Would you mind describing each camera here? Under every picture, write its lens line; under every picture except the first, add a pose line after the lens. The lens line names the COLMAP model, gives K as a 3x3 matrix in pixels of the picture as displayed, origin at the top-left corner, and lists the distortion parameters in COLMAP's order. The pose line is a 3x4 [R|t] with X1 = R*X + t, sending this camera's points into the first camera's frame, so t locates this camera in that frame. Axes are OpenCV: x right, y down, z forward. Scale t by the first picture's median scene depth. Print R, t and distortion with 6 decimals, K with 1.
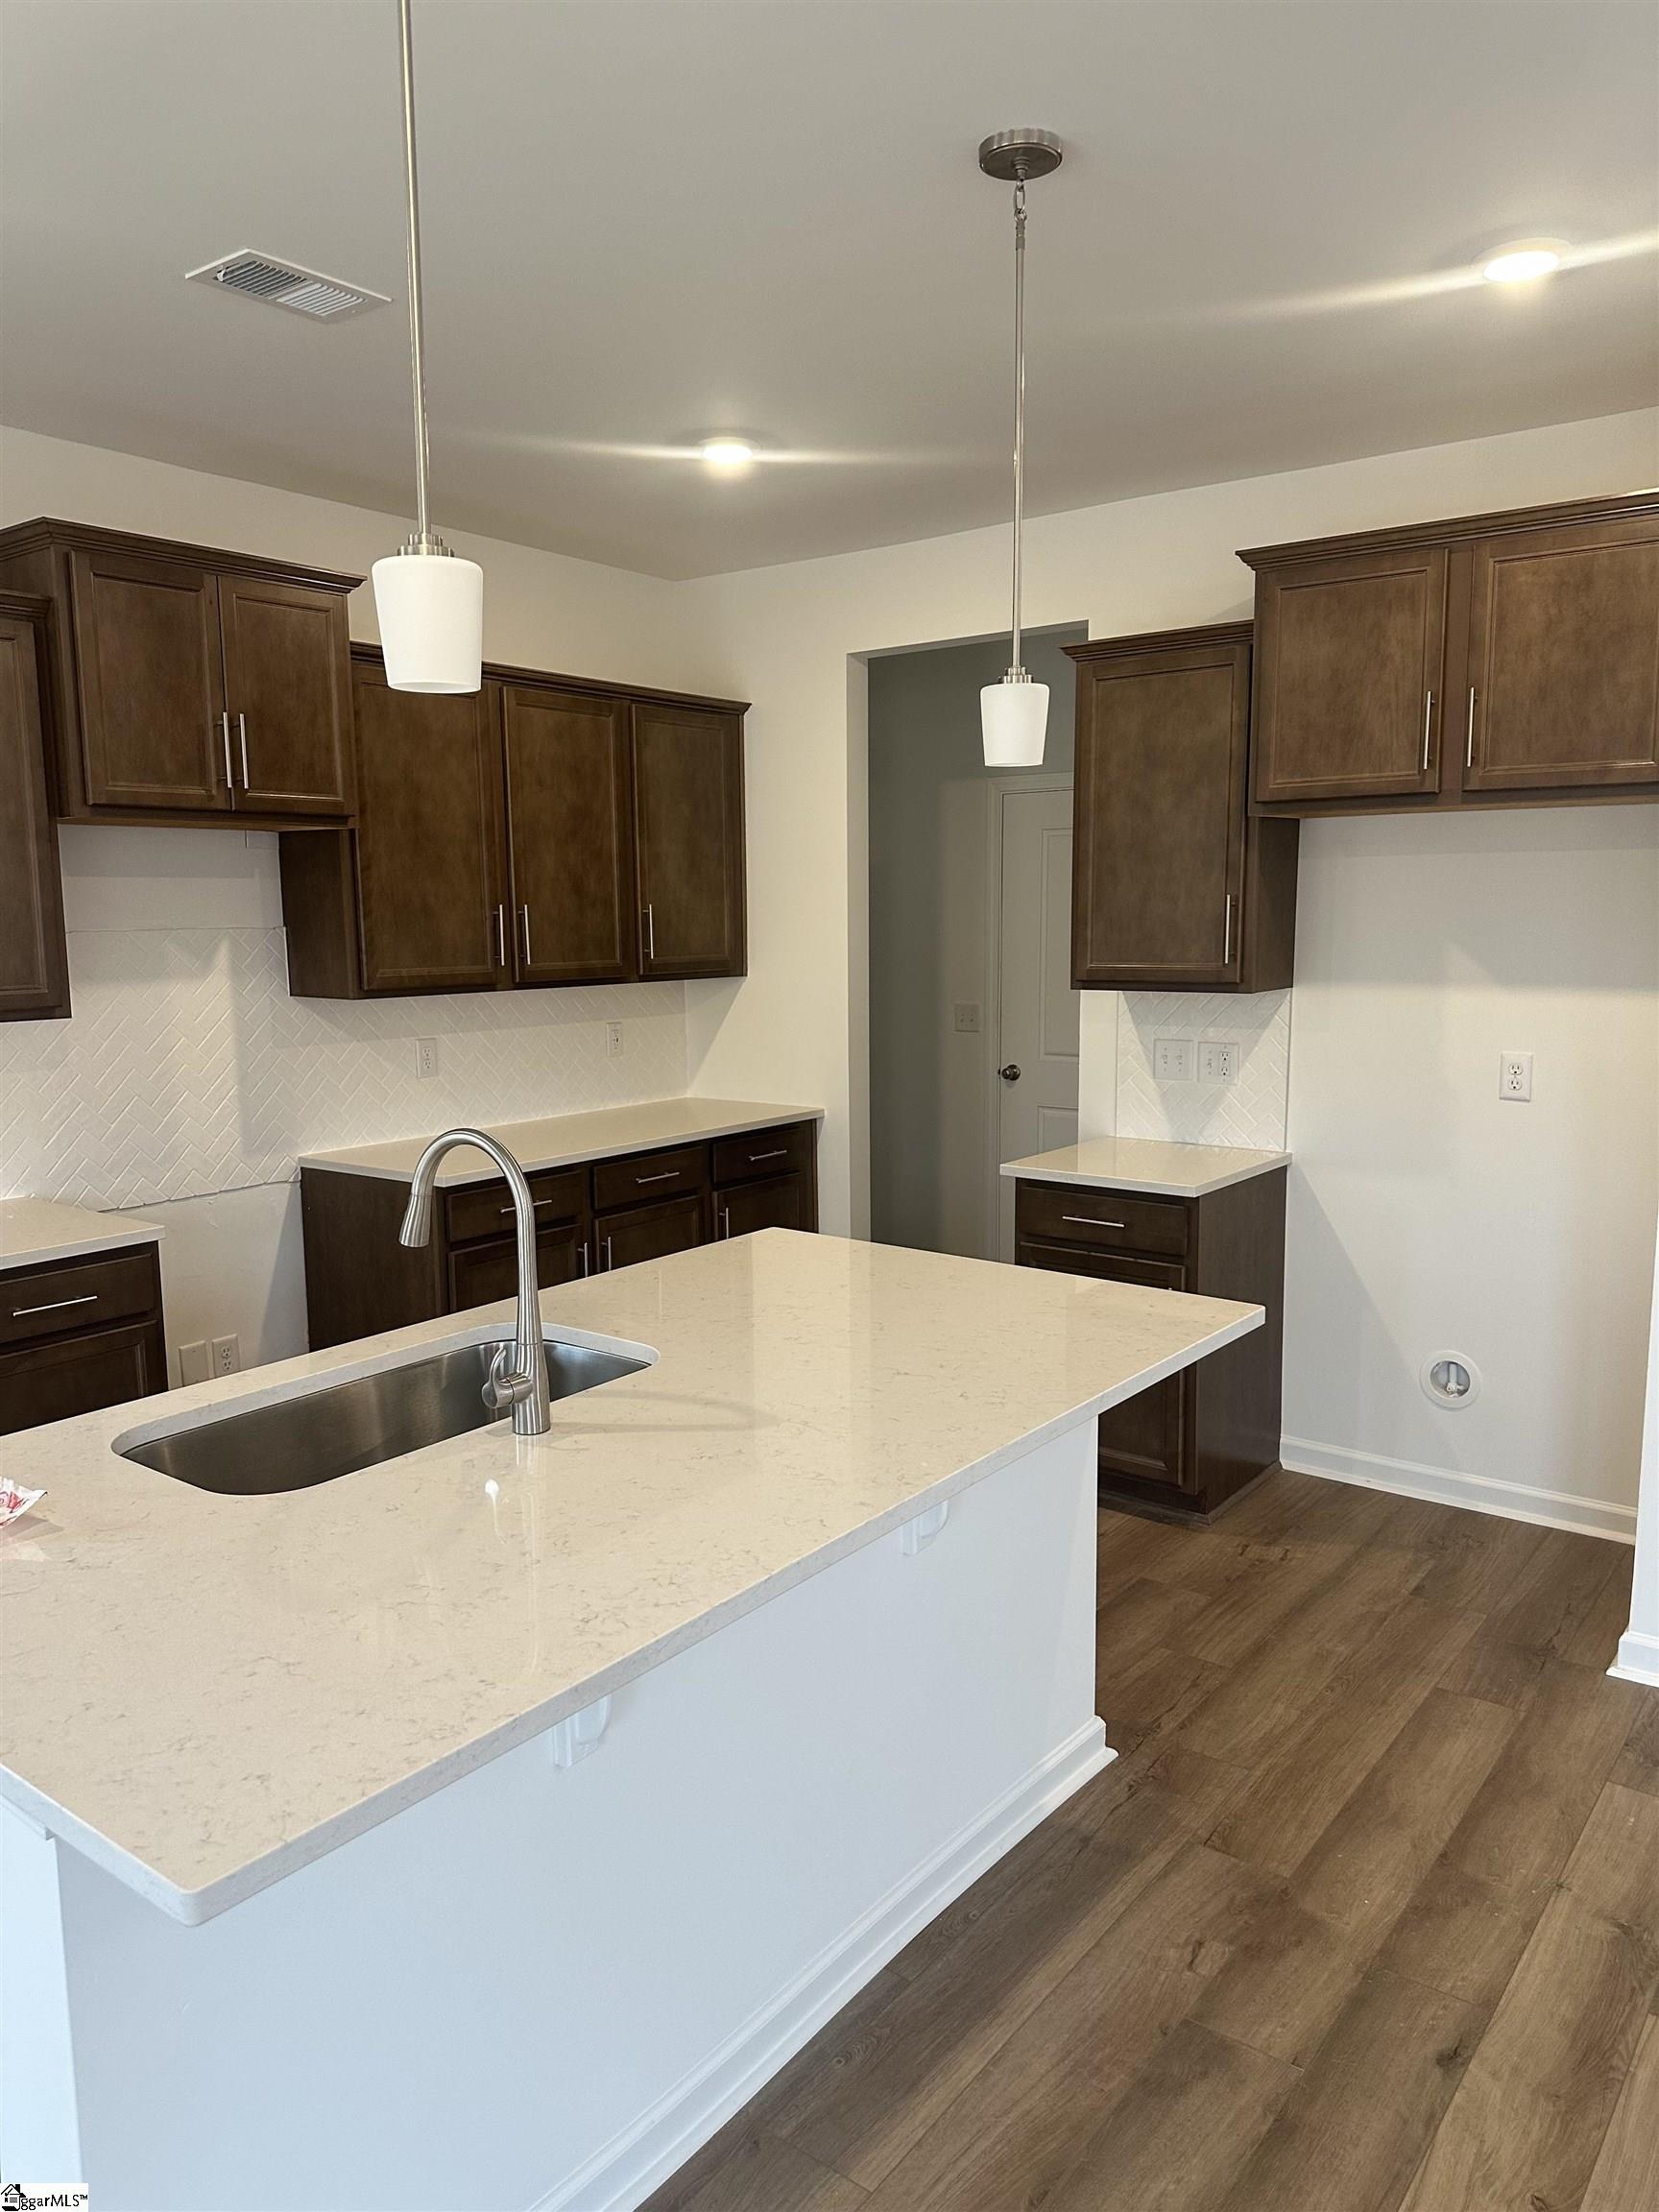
lens RADIAL K [[1549.1, 0, 829.5], [0, 1549.1, 1106.0], [0, 0, 1]] dist [0.001564, -0.010877]
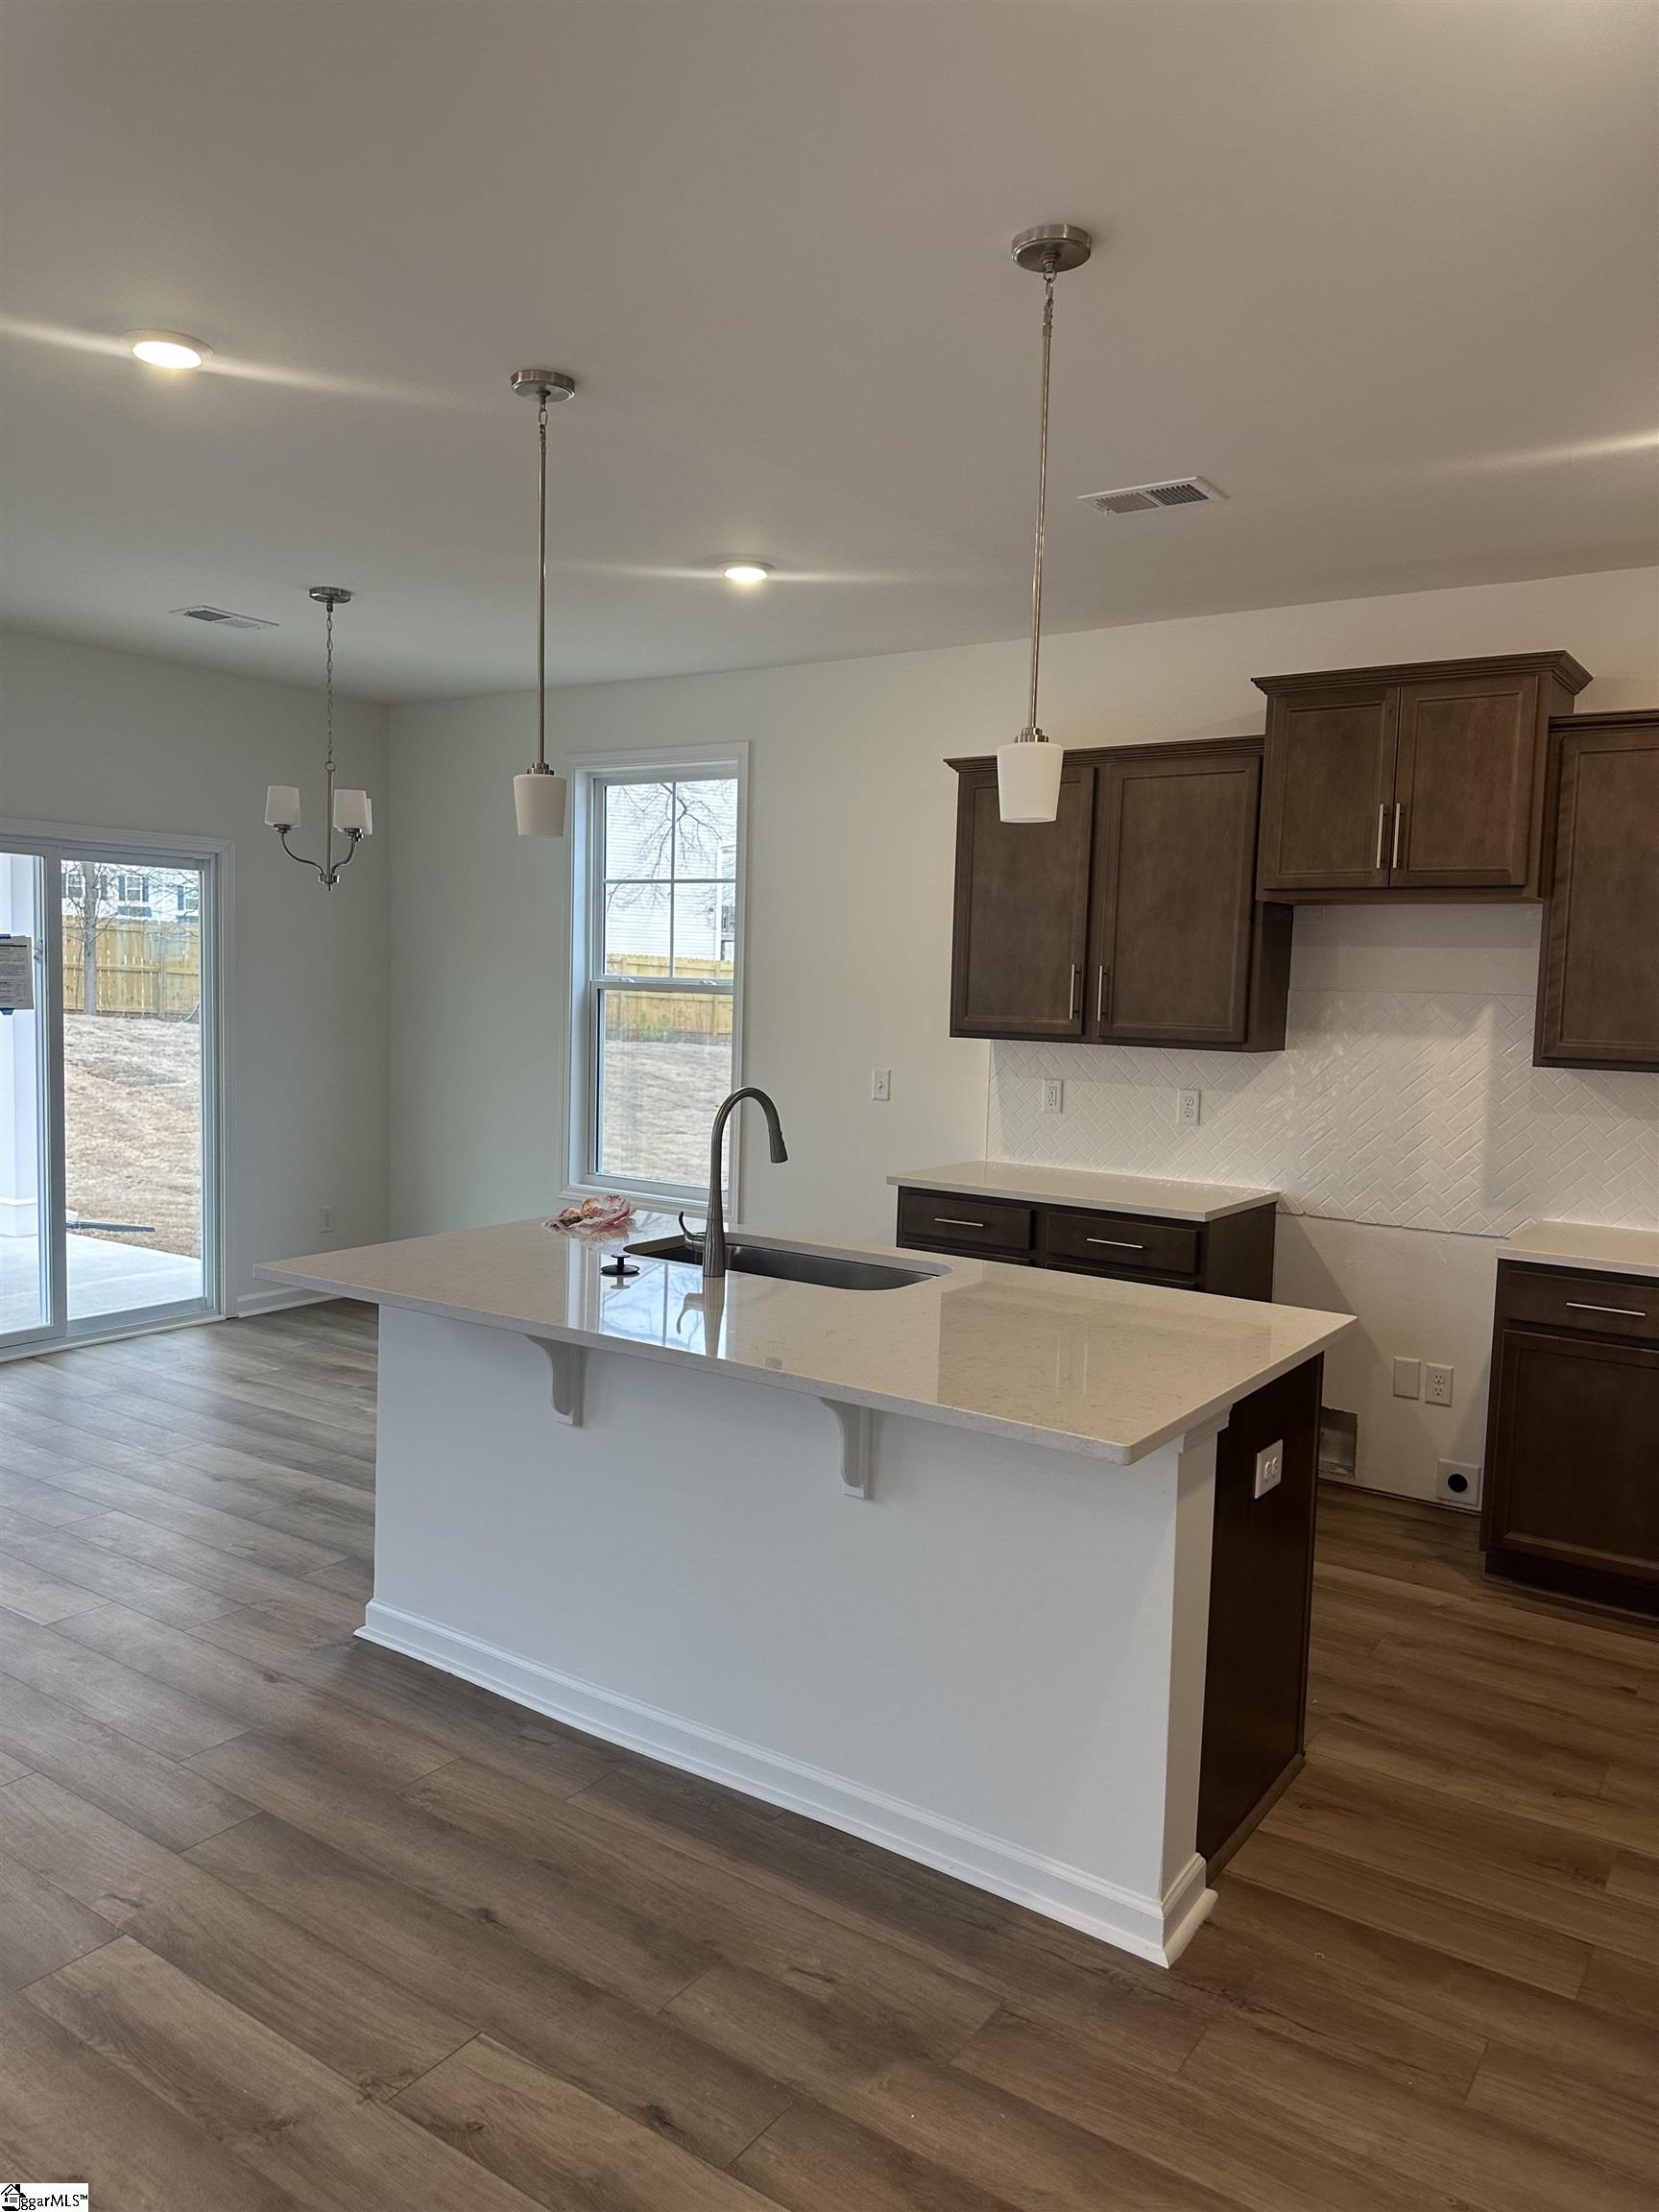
lens RADIAL K [[1565.3, 0, 829.5], [0, 1565.3, 1106.0], [0, 0, 1]] dist [0.007547, -0.000180]
pose [[0.054827, 0.095719, -0.993897, 1.155738], [-0.154700, 0.984189, 0.086250, -0.102902], [0.986439, 0.149027, 0.068768, 0.814160]]
